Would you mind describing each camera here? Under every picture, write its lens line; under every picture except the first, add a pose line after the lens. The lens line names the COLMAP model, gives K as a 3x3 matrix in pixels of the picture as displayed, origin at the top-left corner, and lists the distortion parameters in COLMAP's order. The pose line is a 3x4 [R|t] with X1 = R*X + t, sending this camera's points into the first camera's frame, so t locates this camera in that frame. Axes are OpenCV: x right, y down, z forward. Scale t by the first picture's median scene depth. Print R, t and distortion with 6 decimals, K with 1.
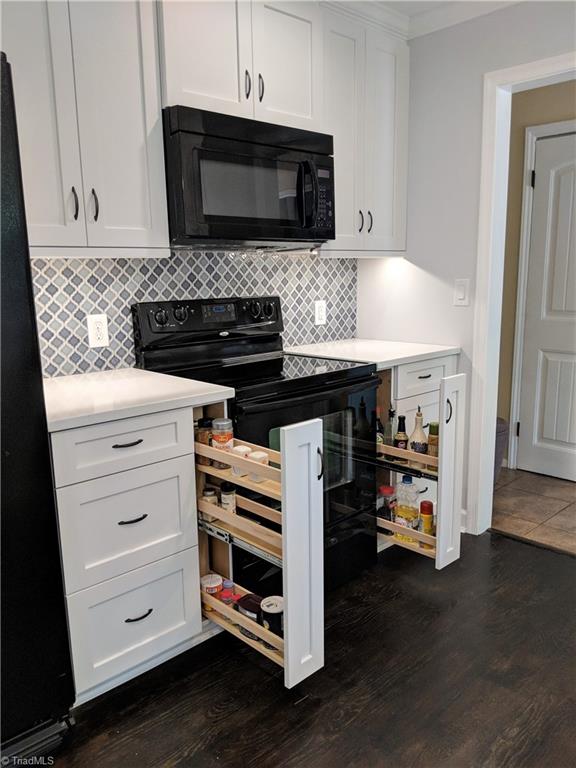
lens RADIAL K [[615.7, 0, 288.6], [0, 615.7, 402.8], [0, 0, 1]] dist [0.049855, -0.118966]
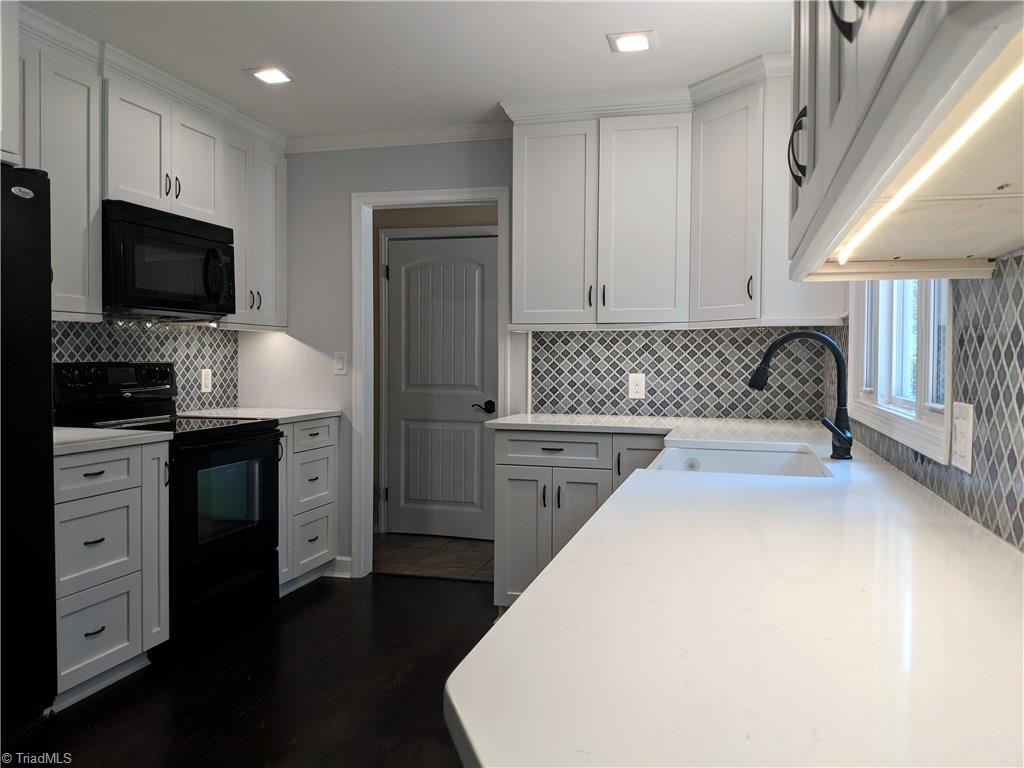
lens RADIAL K [[820.9, 0, 523.4], [0, 820.9, 389.8], [0, 0, 1]] dist [0.049855, -0.118966]
pose [[0.851675, 0.006037, 0.524036, -0.250392], [0.084382, 0.985307, -0.148489, 0.136431], [-0.517233, 0.170683, 0.838652, -0.500381]]
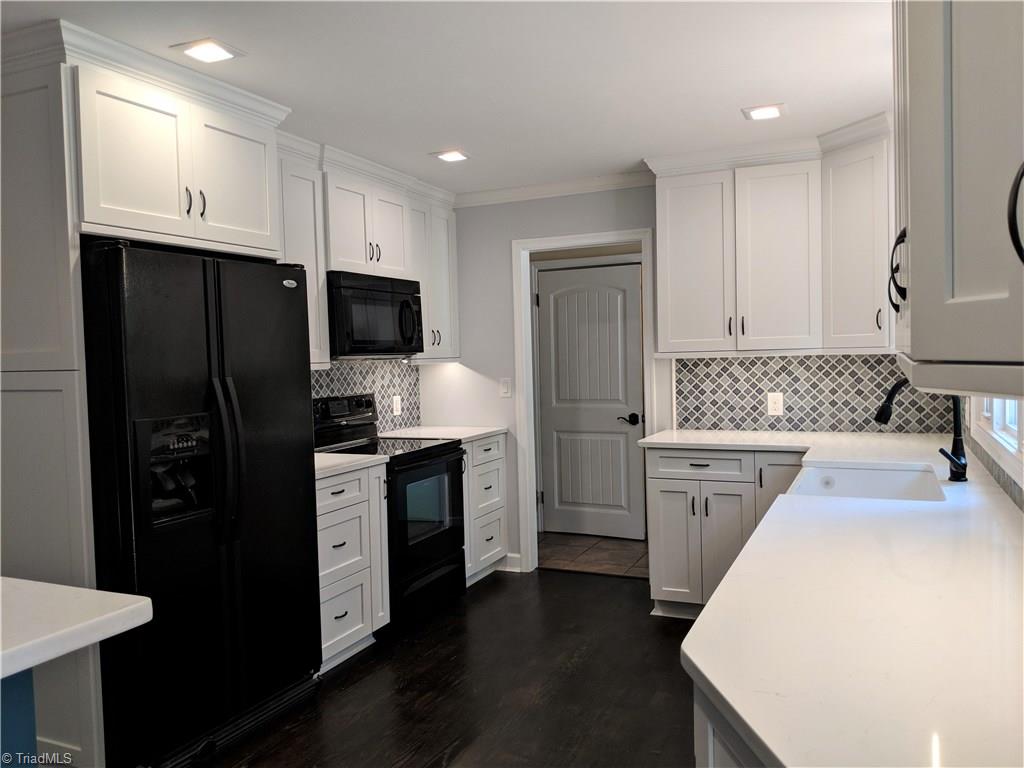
lens RADIAL K [[820.9, 0, 506.1], [0, 820.9, 398.9], [0, 0, 1]] dist [0.049855, -0.118966]
pose [[0.929028, -0.027902, 0.368955, -0.398125], [0.085990, 0.986132, -0.141948, 0.105644], [-0.359878, 0.163600, 0.918544, -0.676938]]
